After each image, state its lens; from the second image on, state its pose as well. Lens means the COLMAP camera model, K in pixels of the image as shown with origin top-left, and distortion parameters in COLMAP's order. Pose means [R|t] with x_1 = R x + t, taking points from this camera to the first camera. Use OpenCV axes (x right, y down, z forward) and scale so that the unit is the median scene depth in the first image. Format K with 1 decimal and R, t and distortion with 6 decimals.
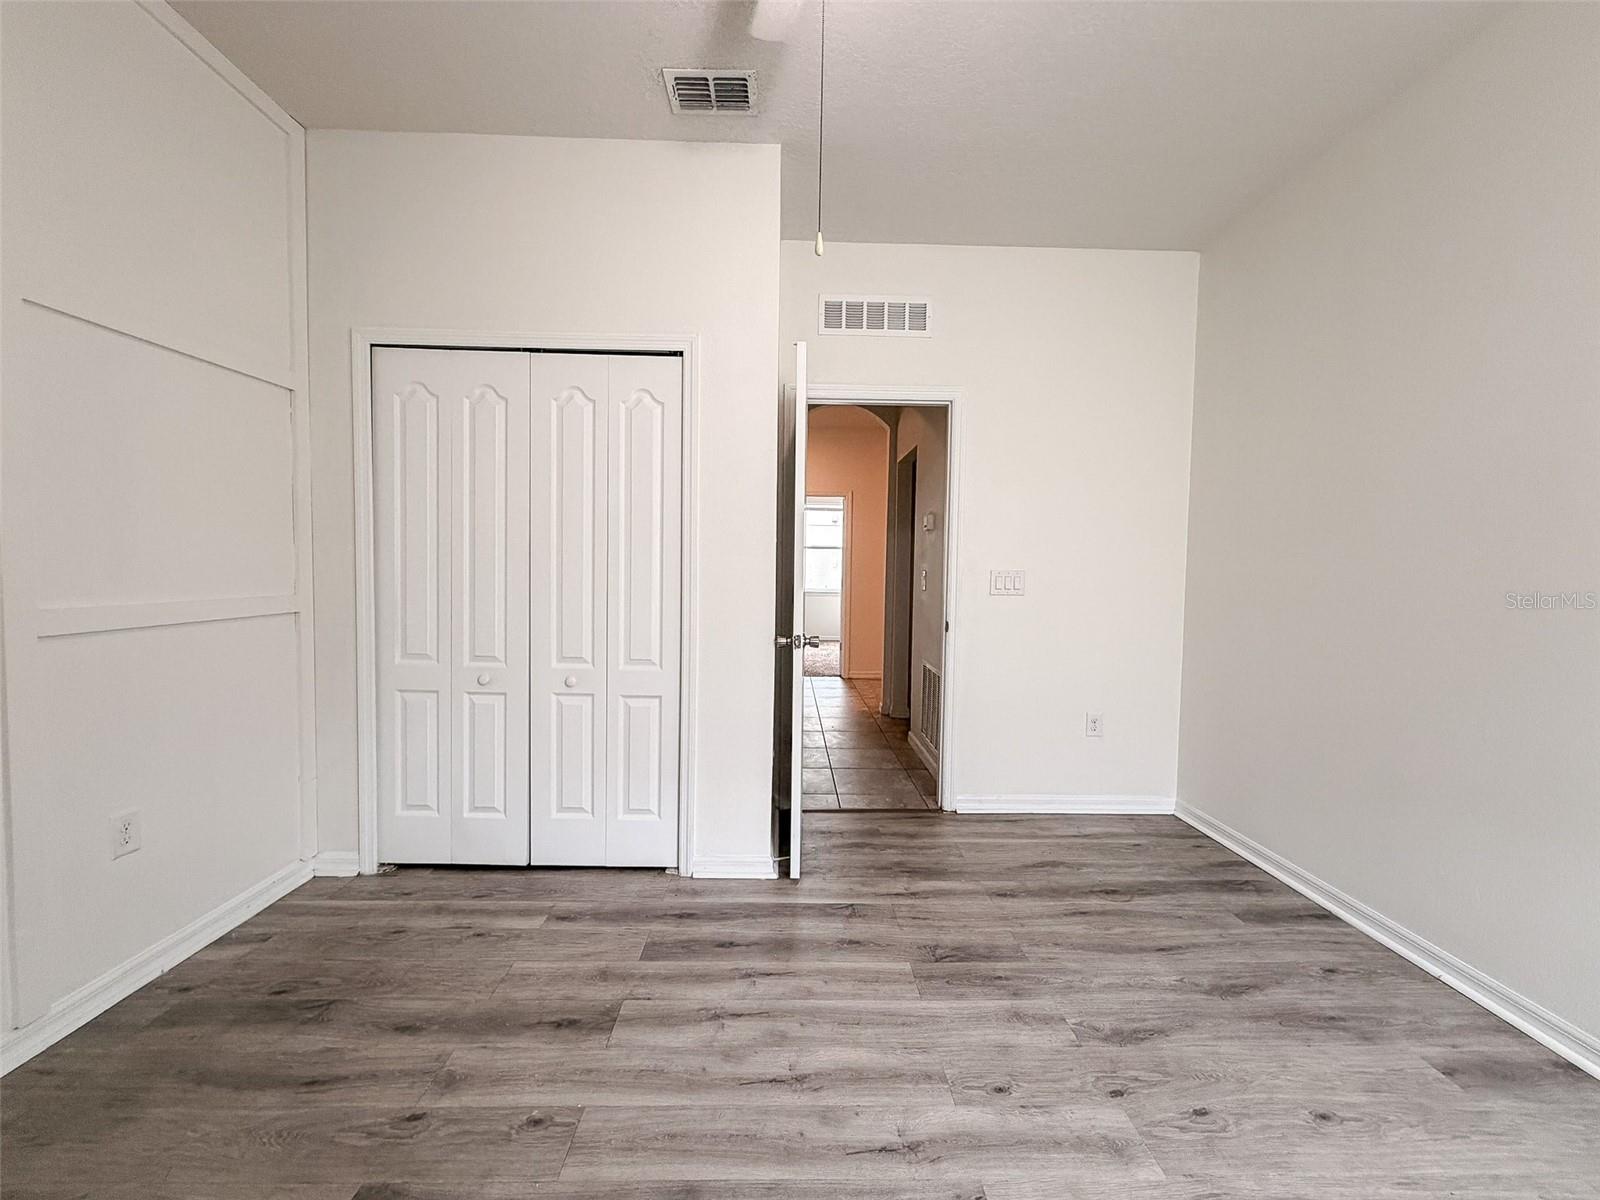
lens RADIAL K [[633.1, 0, 788.1], [0, 633.1, 599.0], [0, 0, 1]] dist [-0.000490, 0.000054]
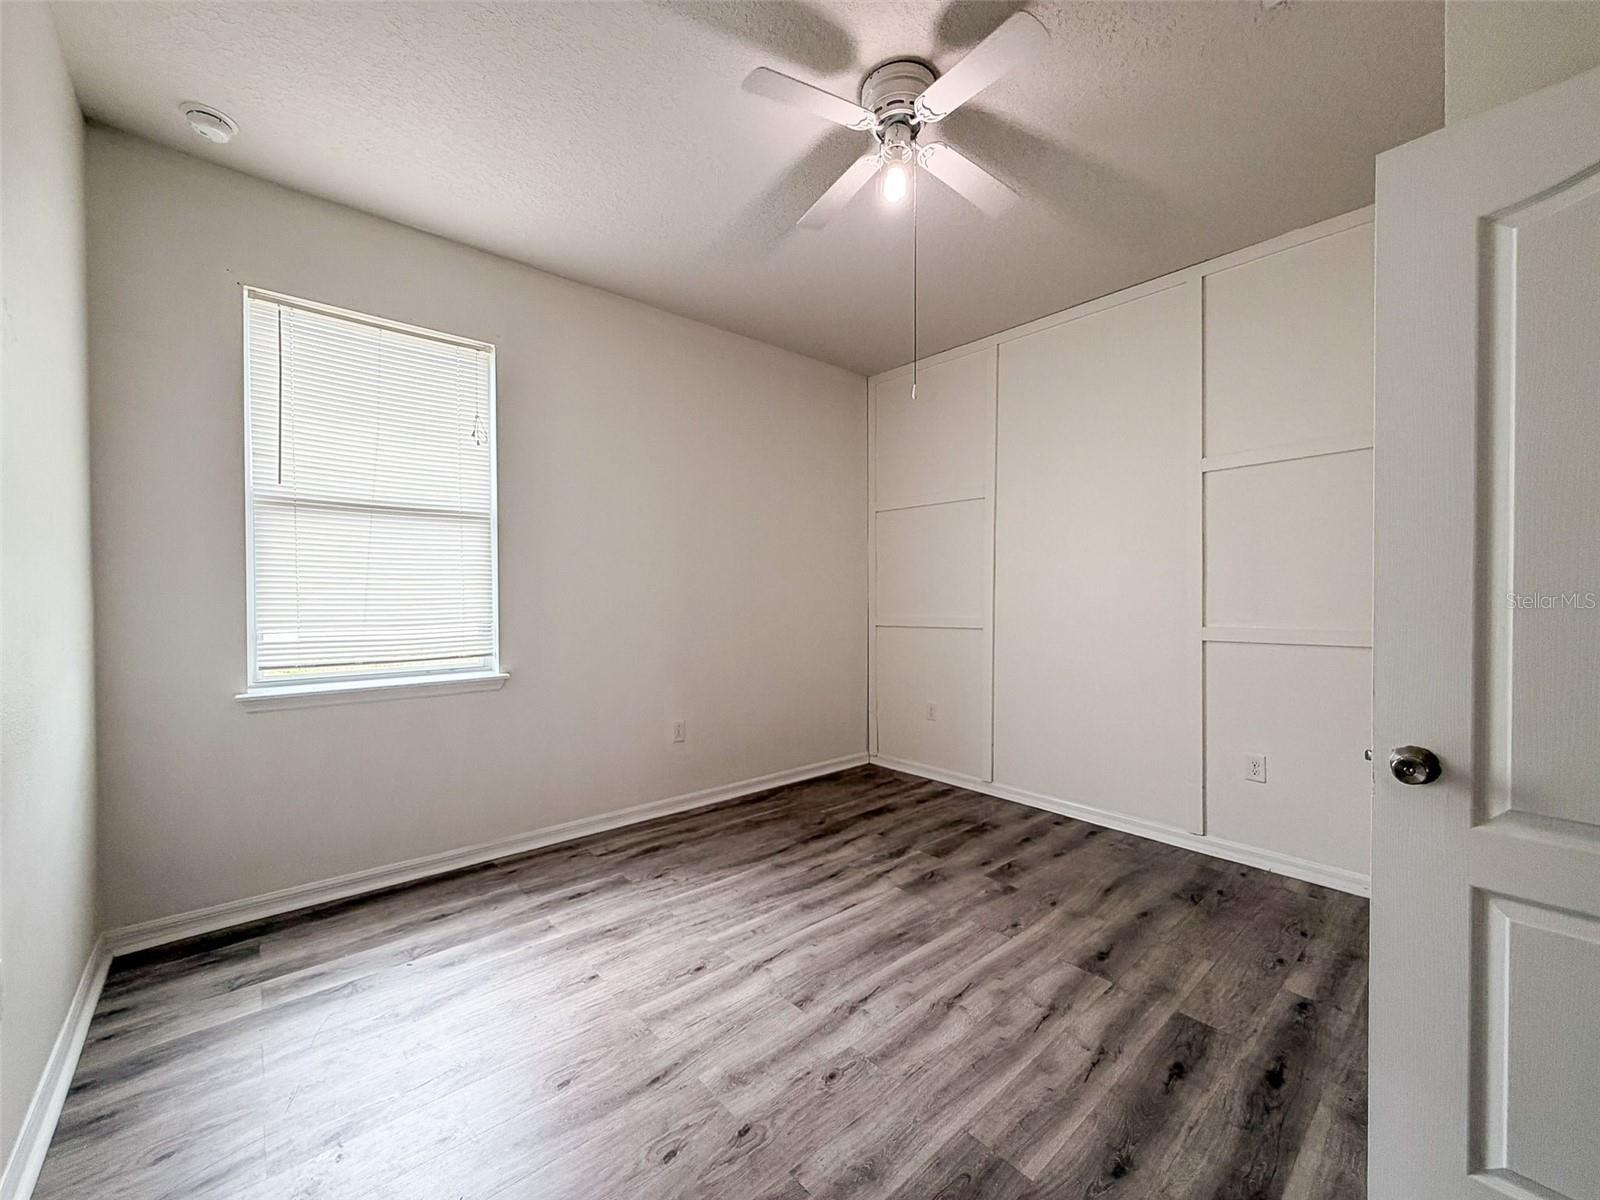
lens RADIAL K [[640.8, 0, 797.5], [0, 640.8, 598.0], [0, 0, 1]] dist [-0.000865, 0.000120]
pose [[-0.754815, -0.011691, -0.655834, 0.772485], [-0.039112, 0.998864, 0.027209, -0.051224], [0.654771, 0.046189, -0.754415, 1.220287]]
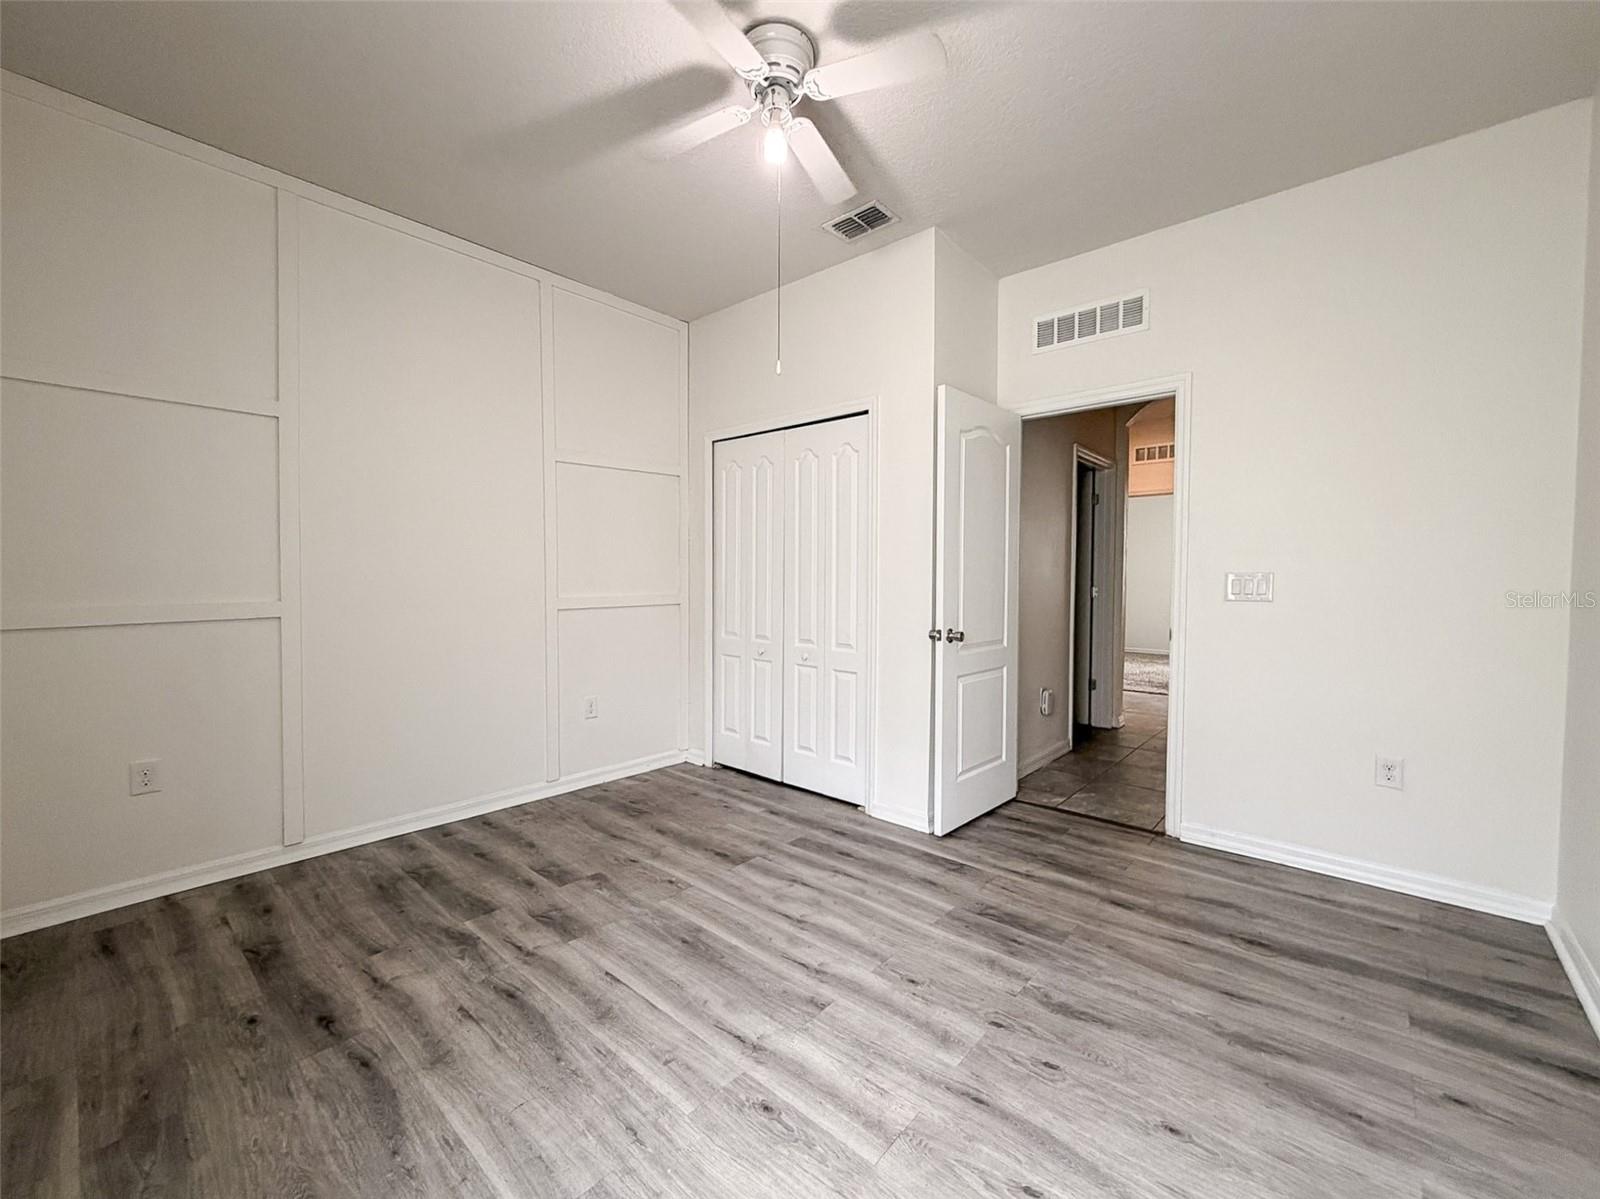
lens RADIAL K [[640.8, 0, 797.5], [0, 640.8, 597.5], [0, 0, 1]] dist [-0.000865, 0.000120]
pose [[0.742353, 0.009087, -0.669947, 0.707530], [-0.021793, 0.999706, -0.010588, 0.016989], [0.669654, 0.022460, 0.742334, -0.087235]]
